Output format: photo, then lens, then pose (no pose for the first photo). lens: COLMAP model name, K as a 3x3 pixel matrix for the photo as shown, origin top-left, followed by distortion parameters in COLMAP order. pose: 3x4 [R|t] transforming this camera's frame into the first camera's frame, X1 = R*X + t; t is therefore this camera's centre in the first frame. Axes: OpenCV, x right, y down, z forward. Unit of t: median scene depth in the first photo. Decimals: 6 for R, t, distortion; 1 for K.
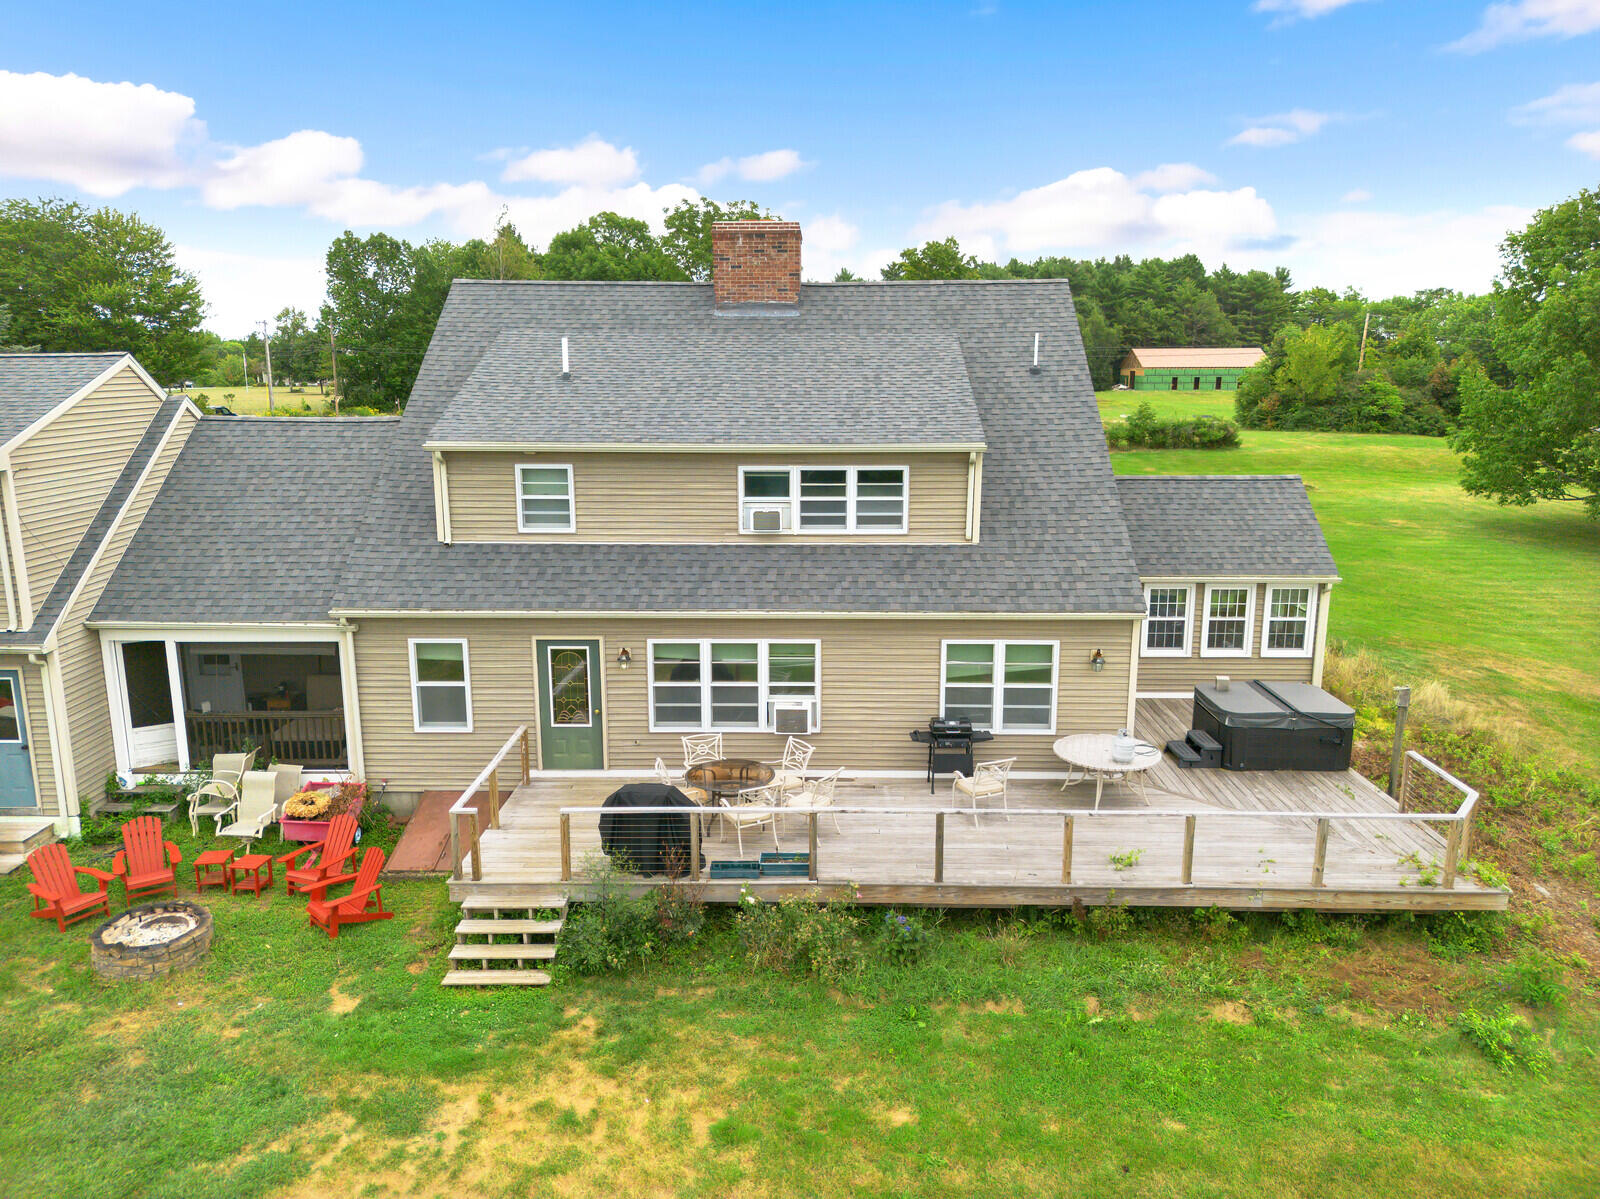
lens RADIAL K [[1132.0, 0, 802.1], [0, 1132.0, 613.0], [0, 0, 1]] dist [0.062071, -0.055959]
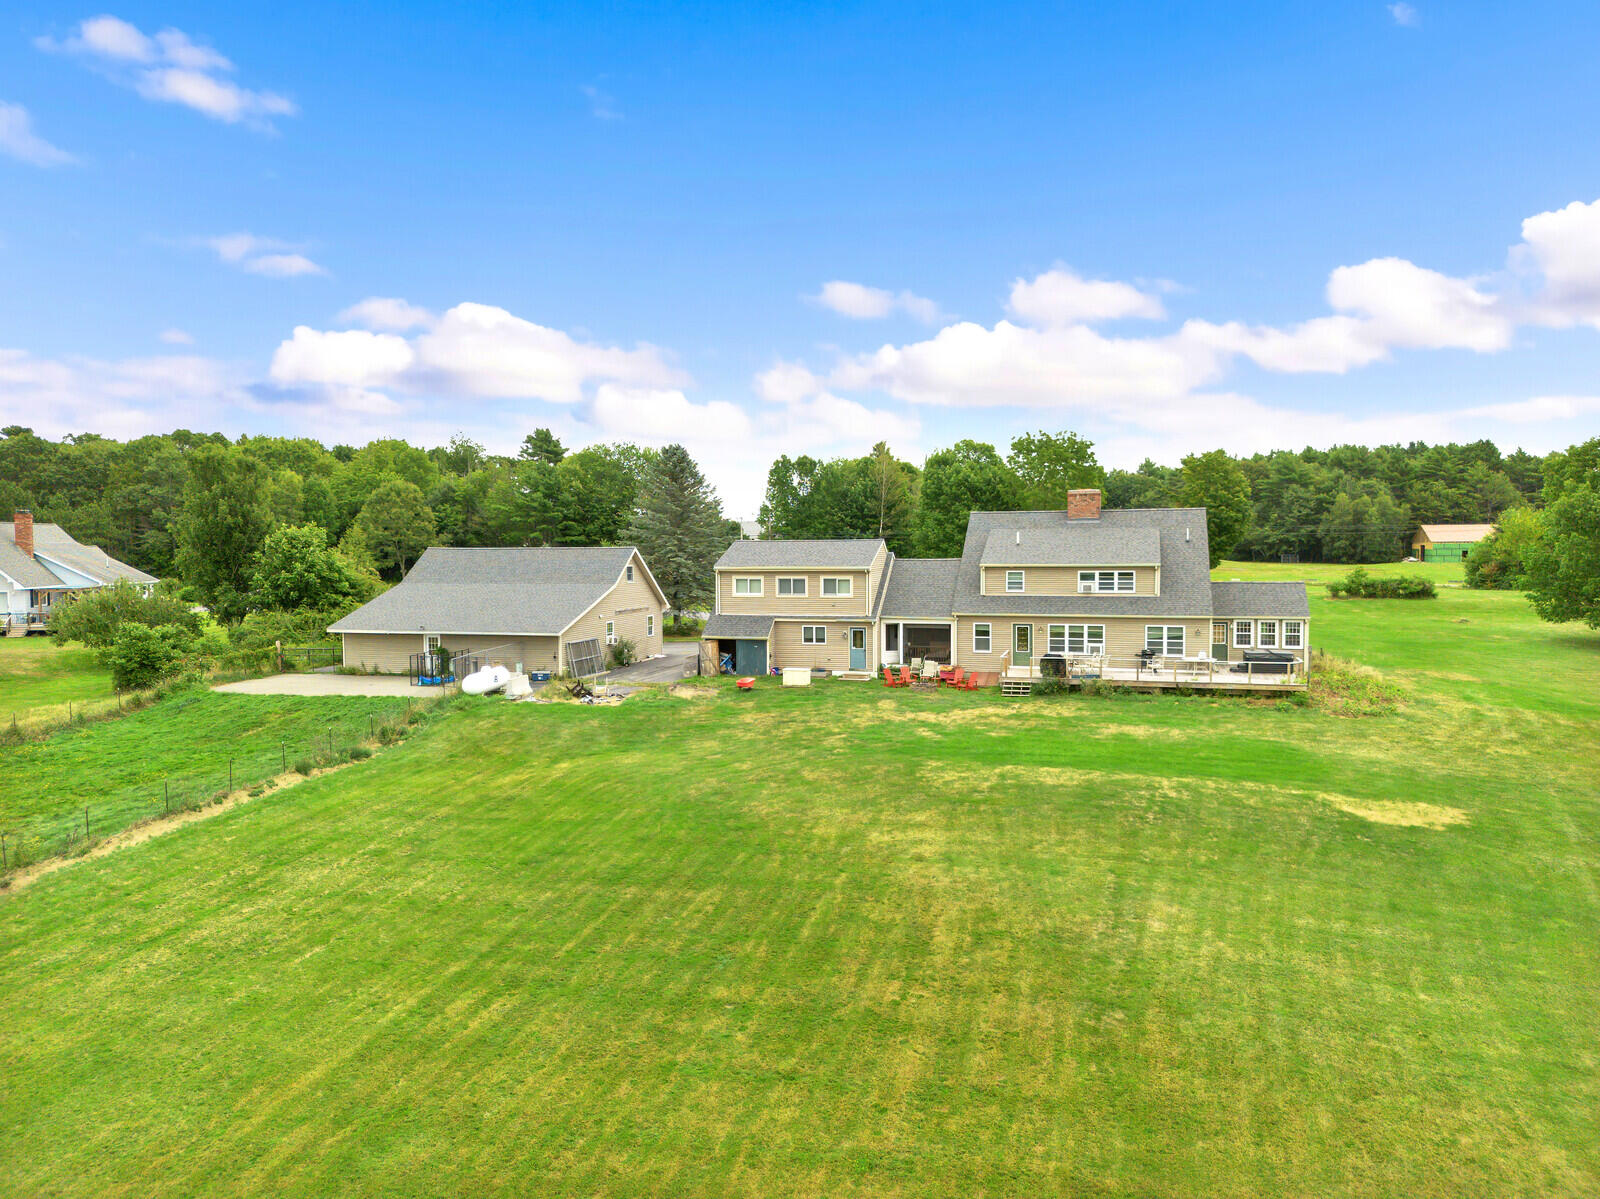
lens RADIAL K [[1132.0, 0, 802.1], [0, 1132.0, 613.0], [0, 0, 1]] dist [0.062071, -0.055959]
pose [[0.965641, 0.009790, -0.259696, 0.005662], [-0.049350, 0.988015, -0.146255, 0.116233], [0.255151, 0.154046, 0.954551, -0.524928]]
